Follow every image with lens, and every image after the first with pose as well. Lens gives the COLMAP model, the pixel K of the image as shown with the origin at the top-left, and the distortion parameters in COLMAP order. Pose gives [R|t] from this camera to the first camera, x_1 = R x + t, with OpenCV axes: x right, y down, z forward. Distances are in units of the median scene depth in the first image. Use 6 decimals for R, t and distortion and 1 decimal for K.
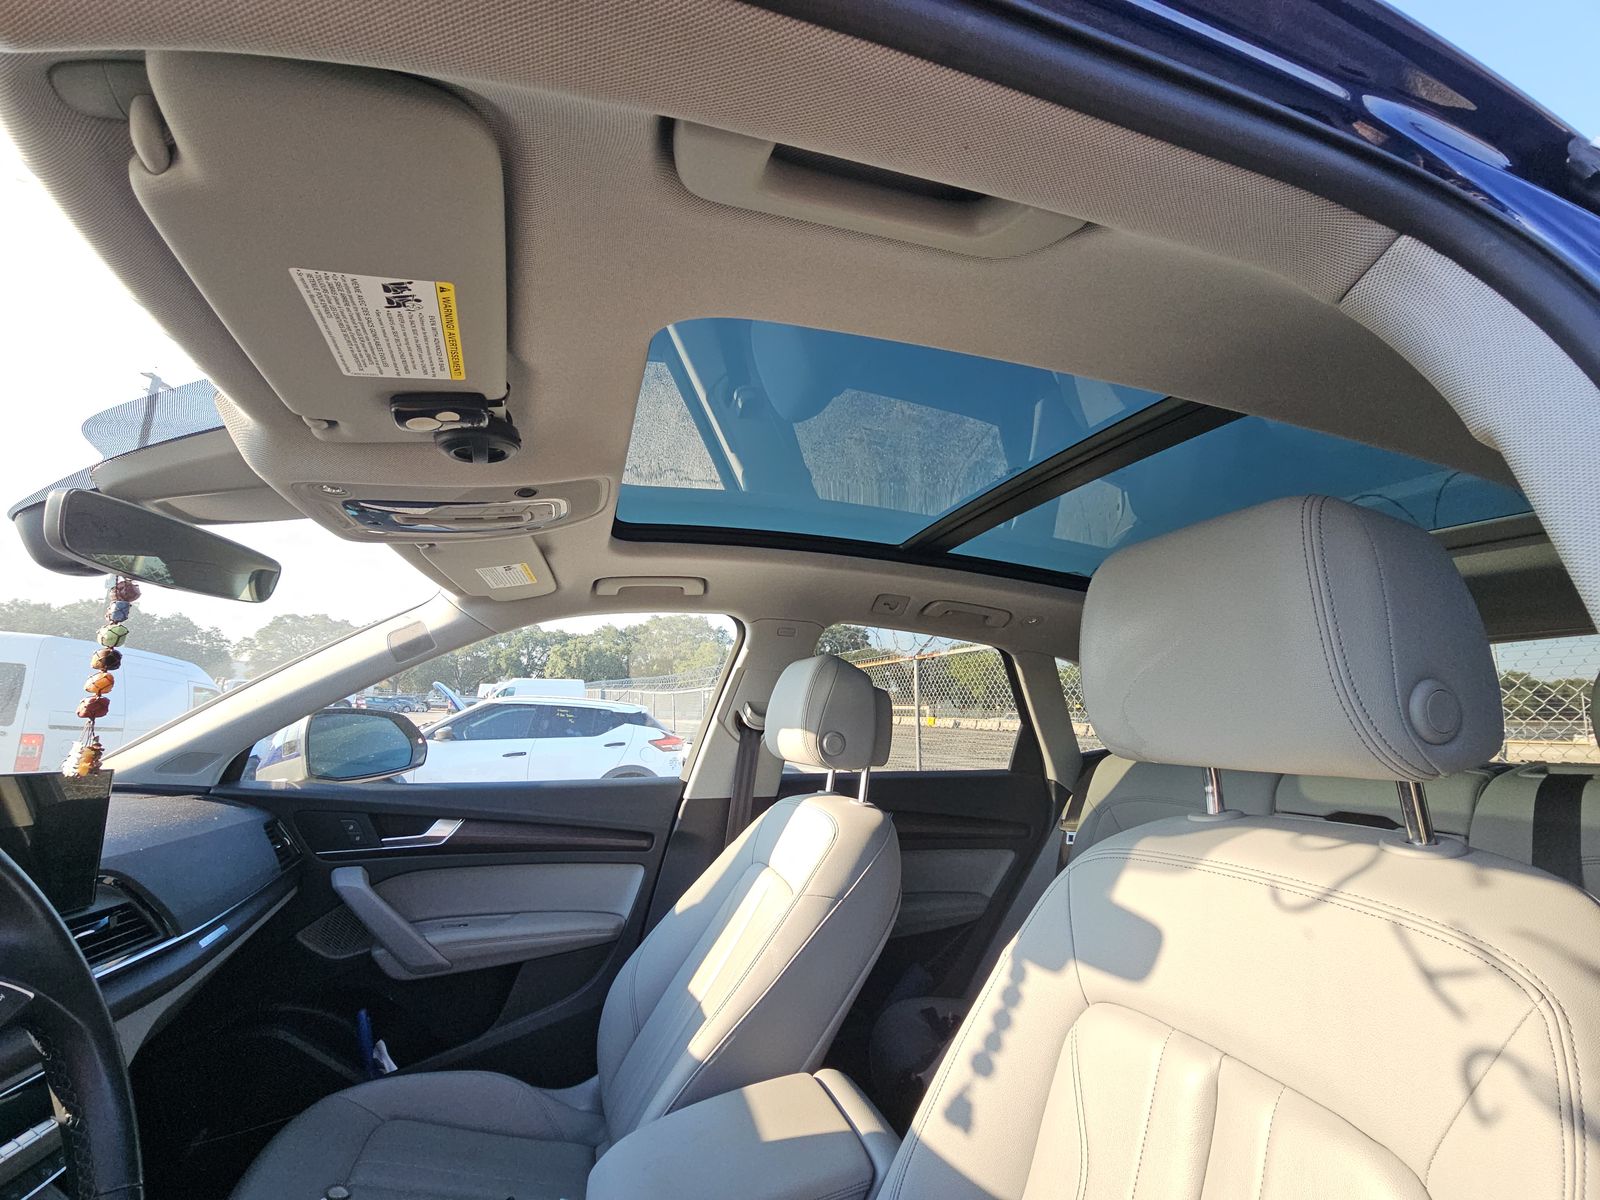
lens RADIAL K [[643.2, 0, 795.5], [0, 643.2, 594.9], [0, 0, 1]] dist [-0.000834, -0.000234]
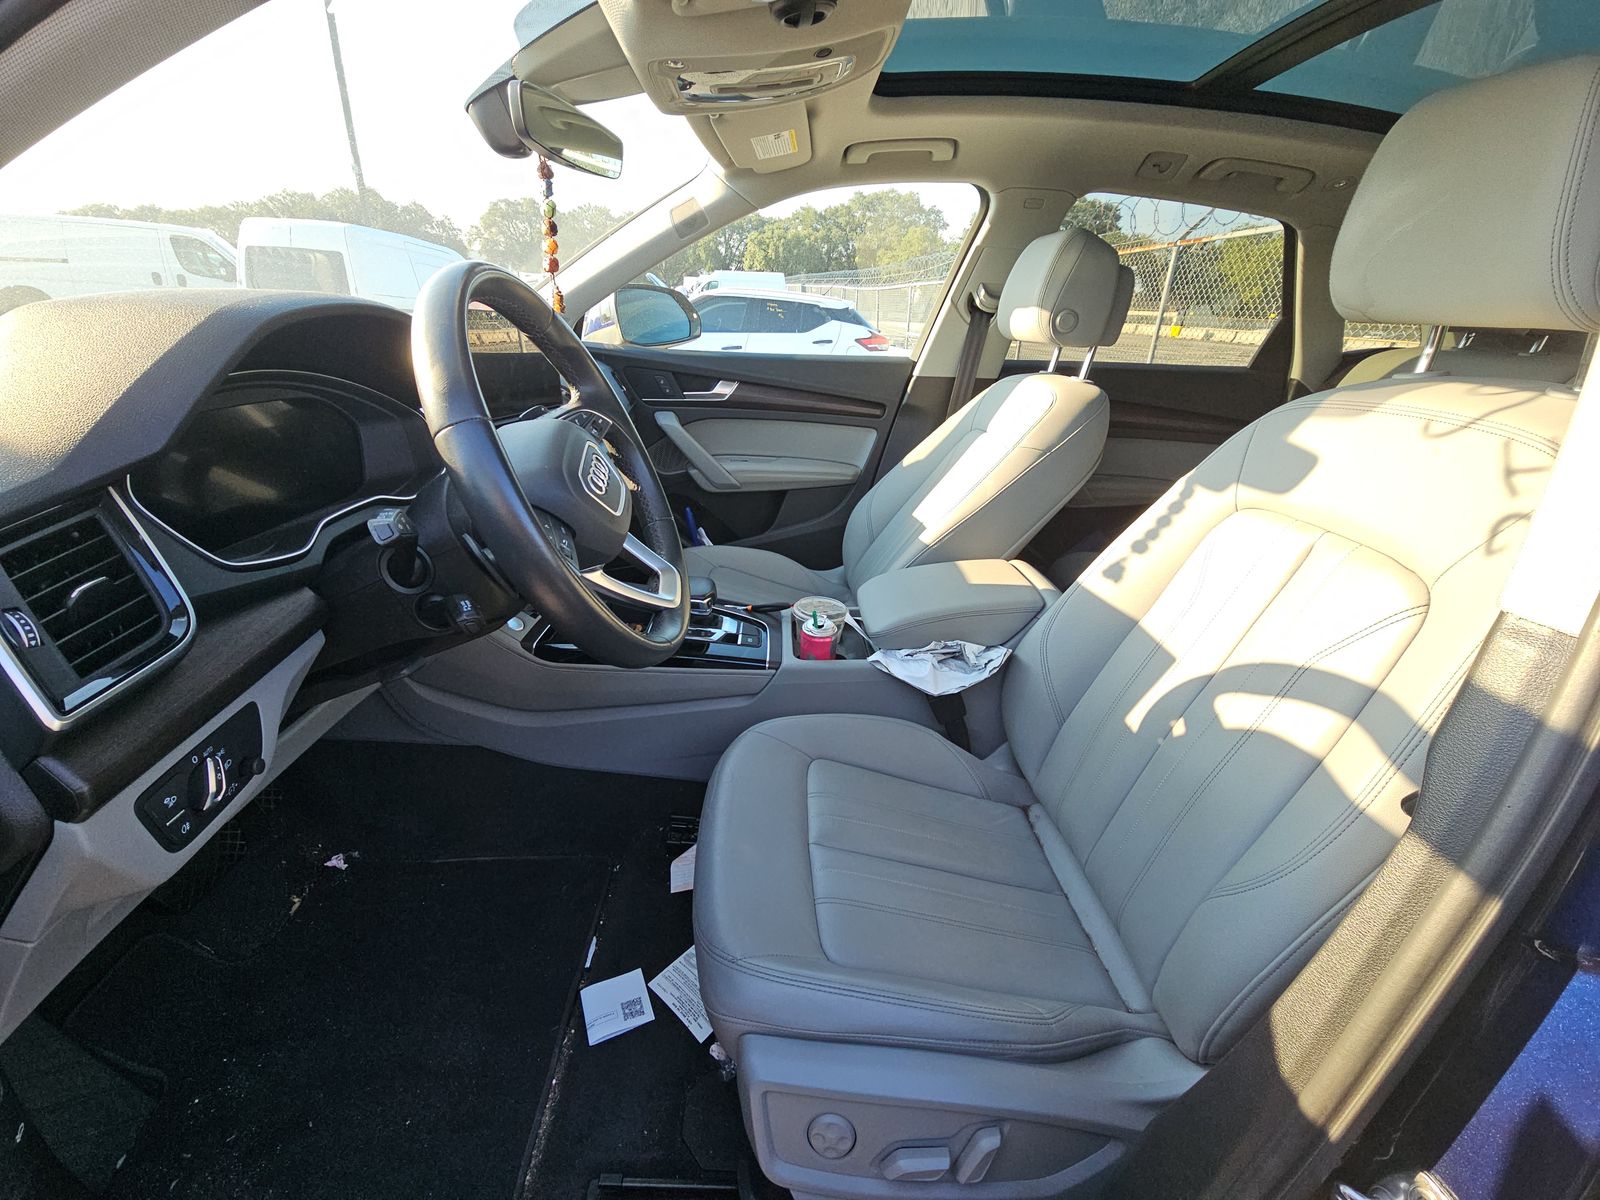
lens RADIAL K [[643.2, 0, 795.5], [0, 643.2, 594.9], [0, 0, 1]] dist [-0.000834, -0.000234]
pose [[0.955877, 0.139364, -0.258606, -0.026122], [0.029038, 0.831173, 0.555255, -0.000114], [0.292329, -0.538265, 0.790452, -0.190207]]
